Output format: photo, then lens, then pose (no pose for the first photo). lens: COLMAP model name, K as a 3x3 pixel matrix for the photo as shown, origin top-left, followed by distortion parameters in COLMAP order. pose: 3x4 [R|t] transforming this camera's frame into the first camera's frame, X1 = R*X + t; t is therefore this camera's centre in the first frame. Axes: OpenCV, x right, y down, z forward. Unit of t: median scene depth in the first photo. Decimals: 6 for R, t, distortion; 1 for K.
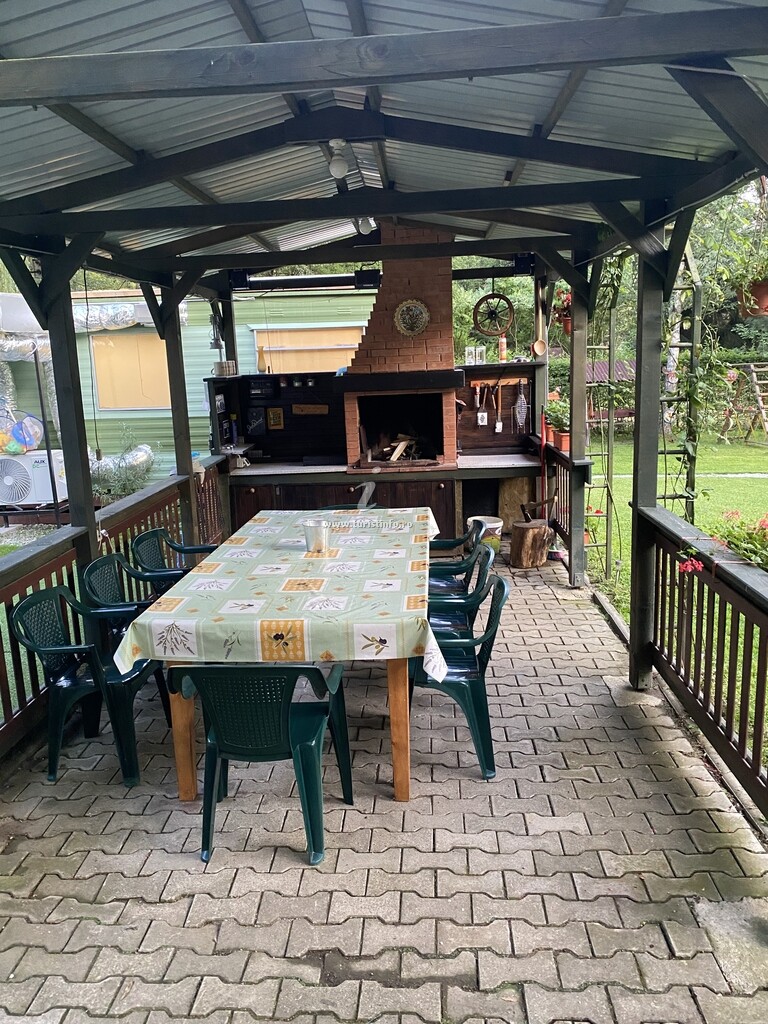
lens RADIAL K [[771.0, 0, 381.8], [0, 771.0, 514.8], [0, 0, 1]] dist [0.003282, -0.005378]
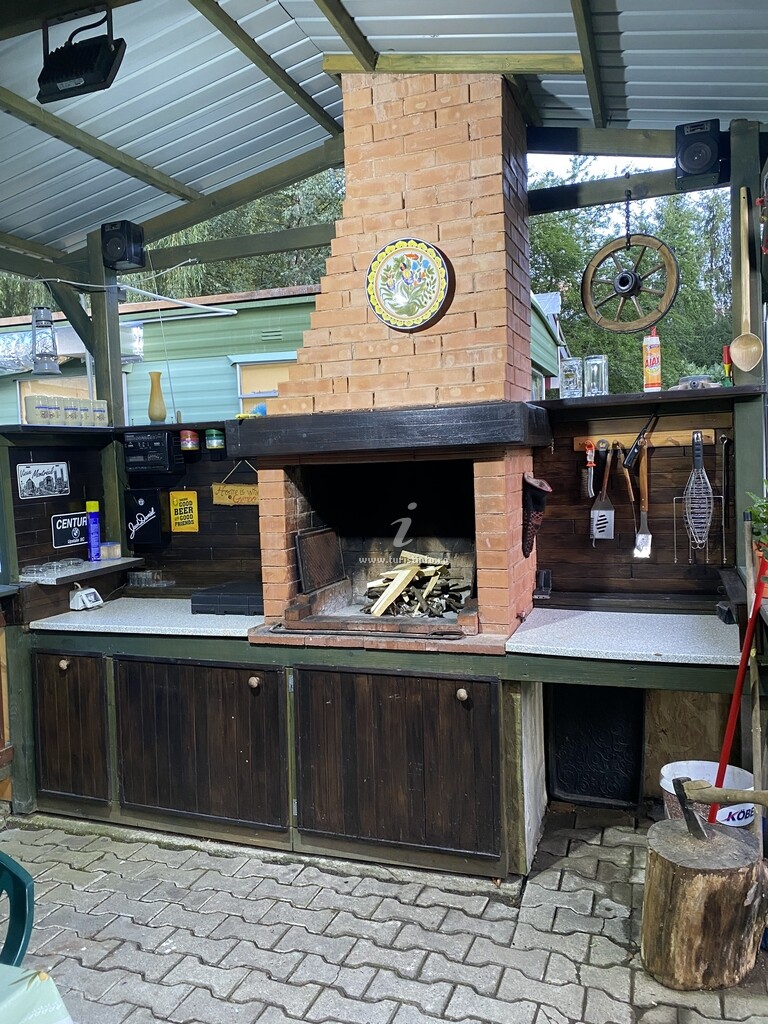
lens RADIAL K [[771.0, 0, 383.4], [0, 771.0, 502.2], [0, 0, 1]] dist [0.003282, -0.005378]
pose [[0.957415, 0.021556, -0.287910, 0.138722], [-0.059811, 0.990384, -0.124747, -0.076714], [0.282452, 0.136654, 0.949498, 0.563855]]
